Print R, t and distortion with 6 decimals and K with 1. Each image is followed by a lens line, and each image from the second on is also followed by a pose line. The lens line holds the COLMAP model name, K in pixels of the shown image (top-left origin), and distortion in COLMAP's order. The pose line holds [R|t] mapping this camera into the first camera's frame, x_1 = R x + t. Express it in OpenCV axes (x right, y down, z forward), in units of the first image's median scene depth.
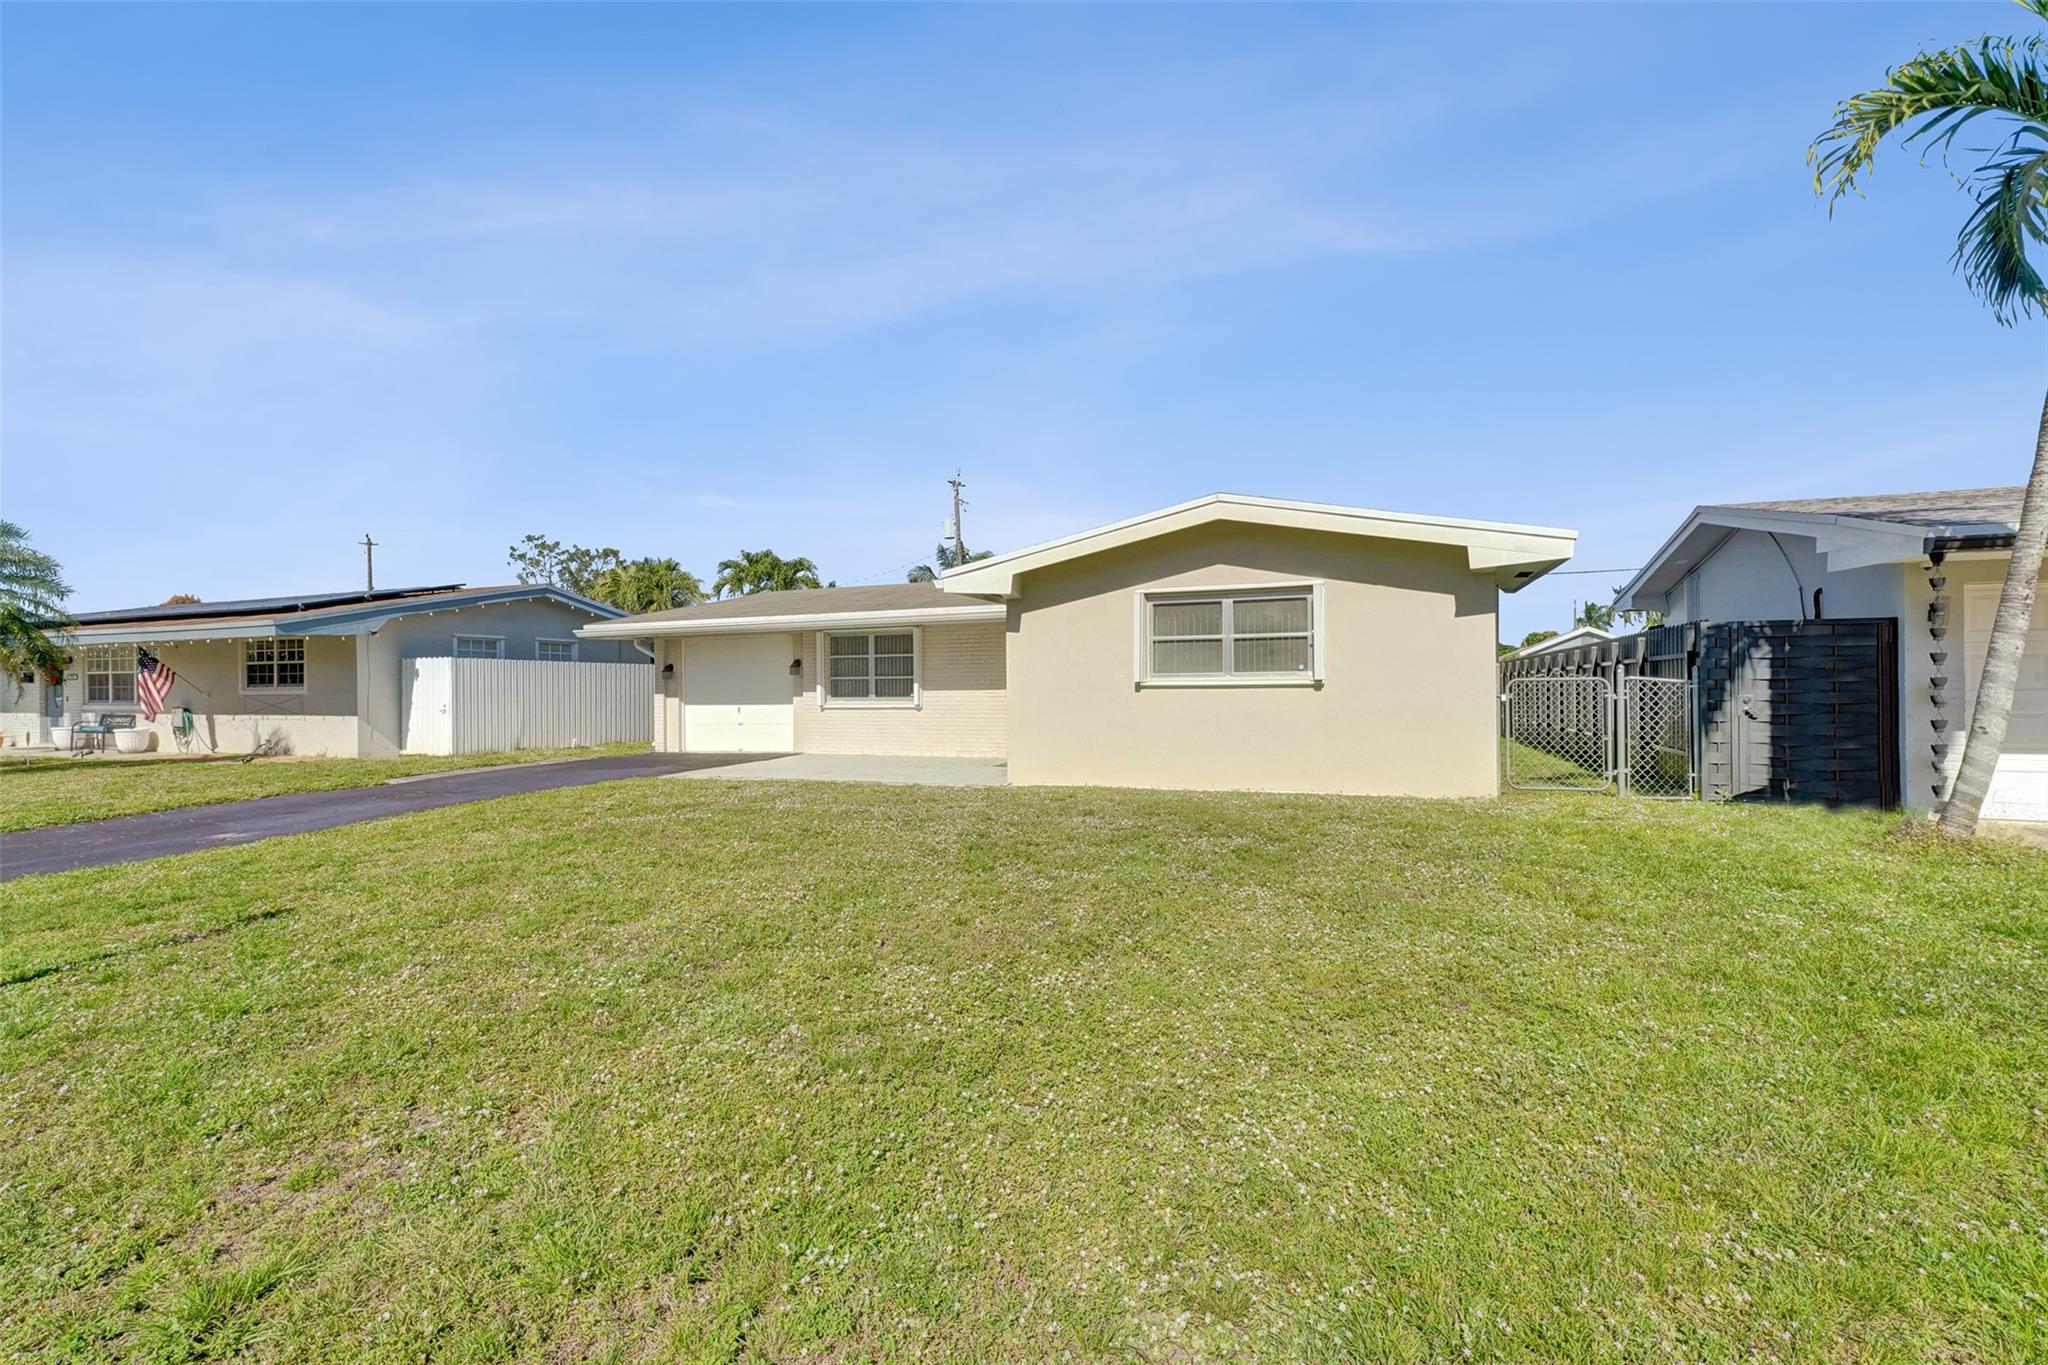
lens RADIAL K [[872.8, 0, 1024.0], [0, 872.8, 682.5], [0, 0, 1]] dist [-0.000805, -0.000024]
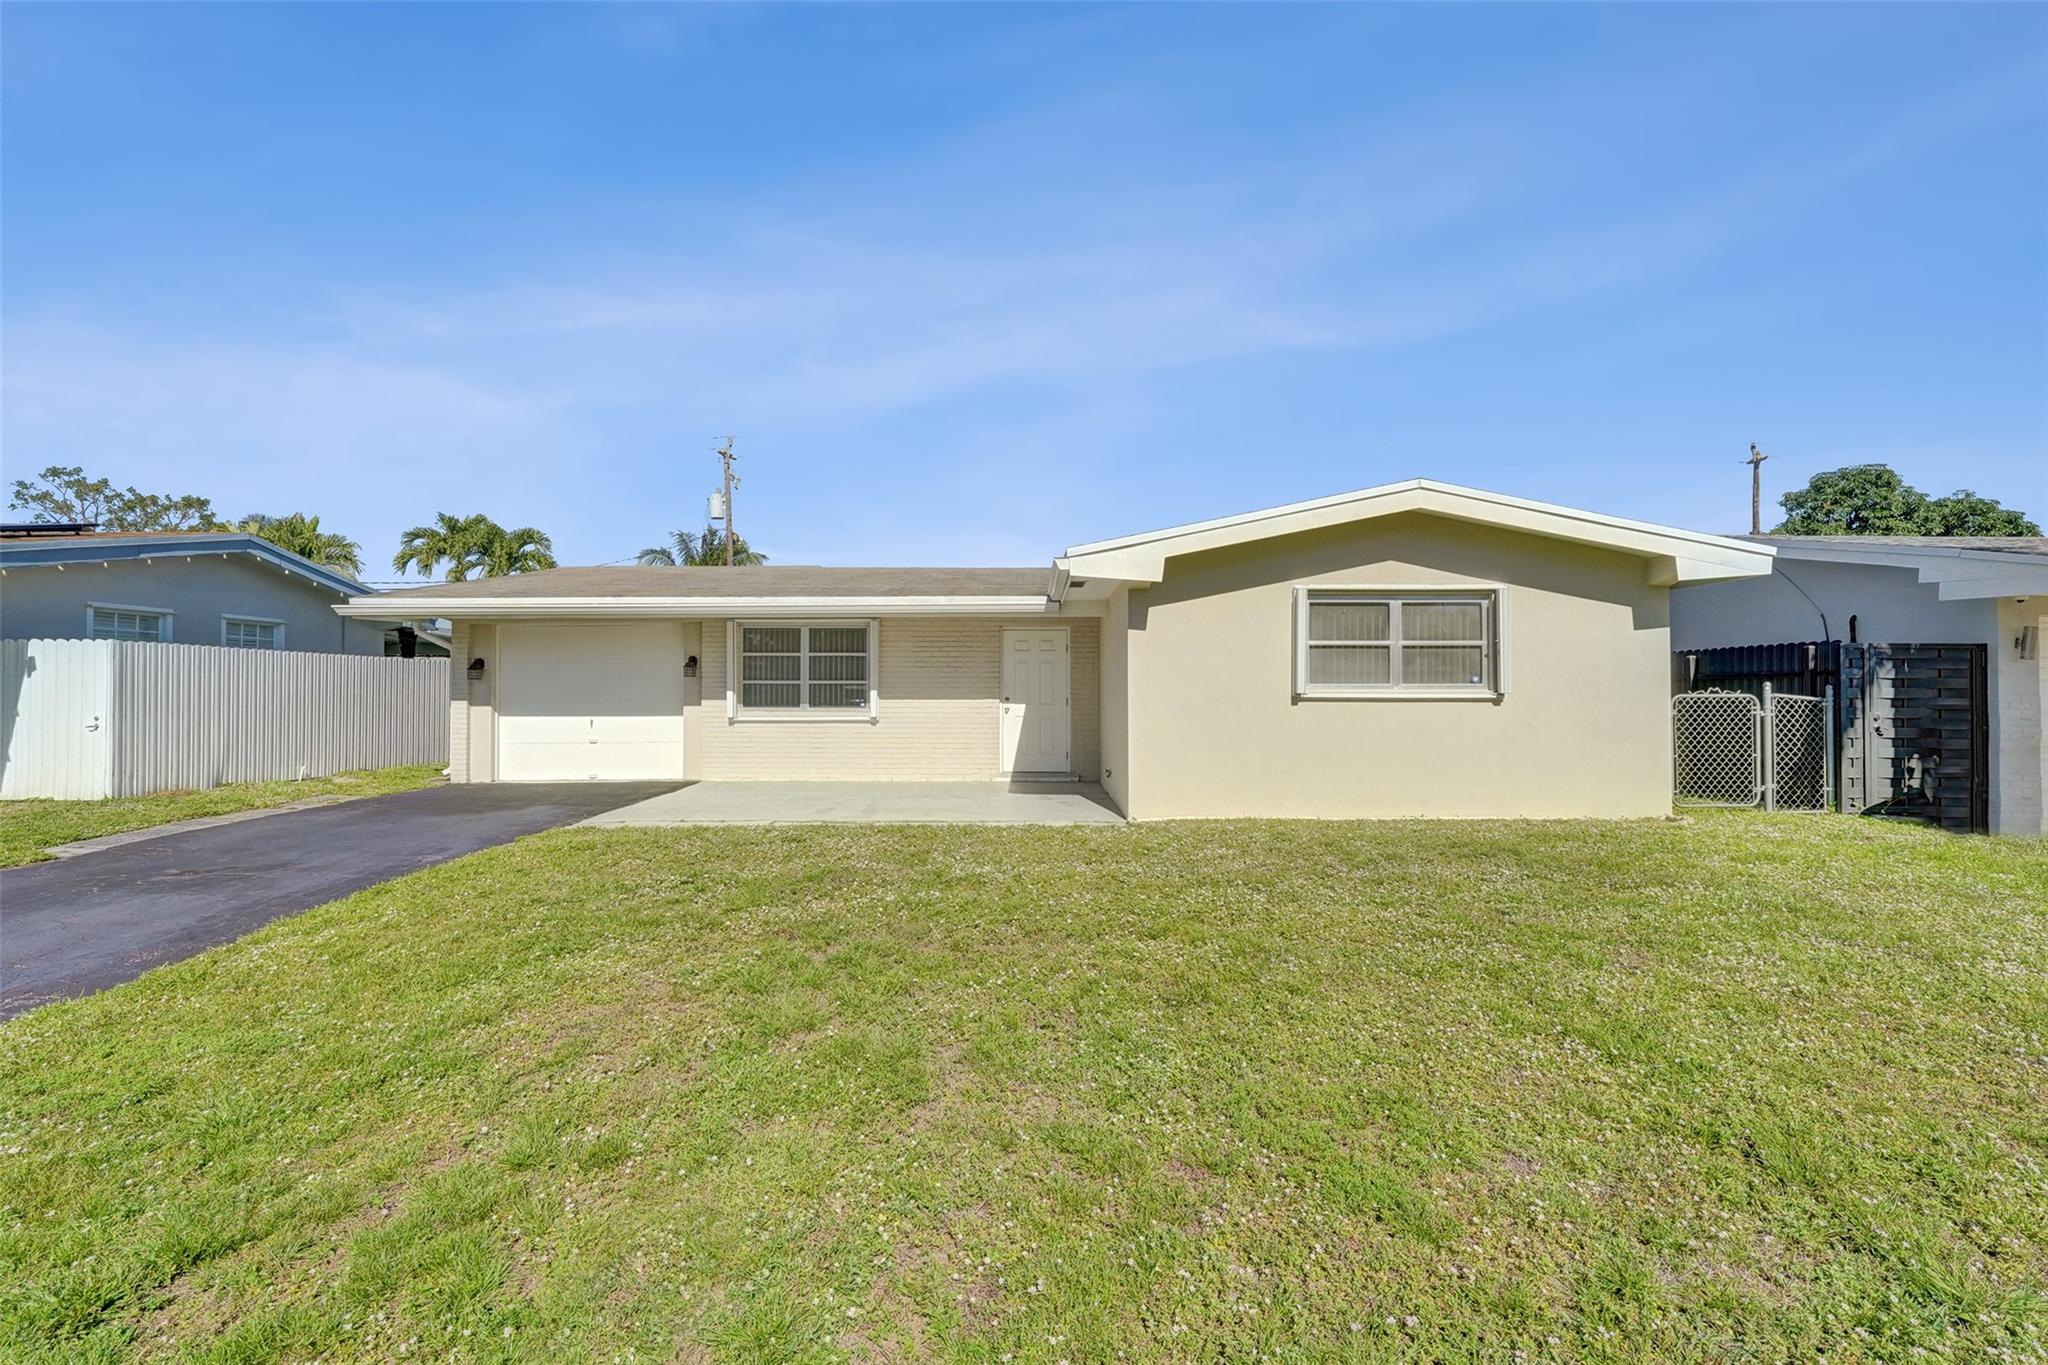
lens RADIAL K [[900.6, 0, 1024.0], [0, 900.6, 682.5], [0, 0, 1]] dist [0.000819, -0.000202]
pose [[0.937051, 0.014329, 0.348899, -0.280623], [-0.011692, 0.999885, -0.009664, 0.000066], [-0.348997, 0.004977, 0.937111, 0.181176]]
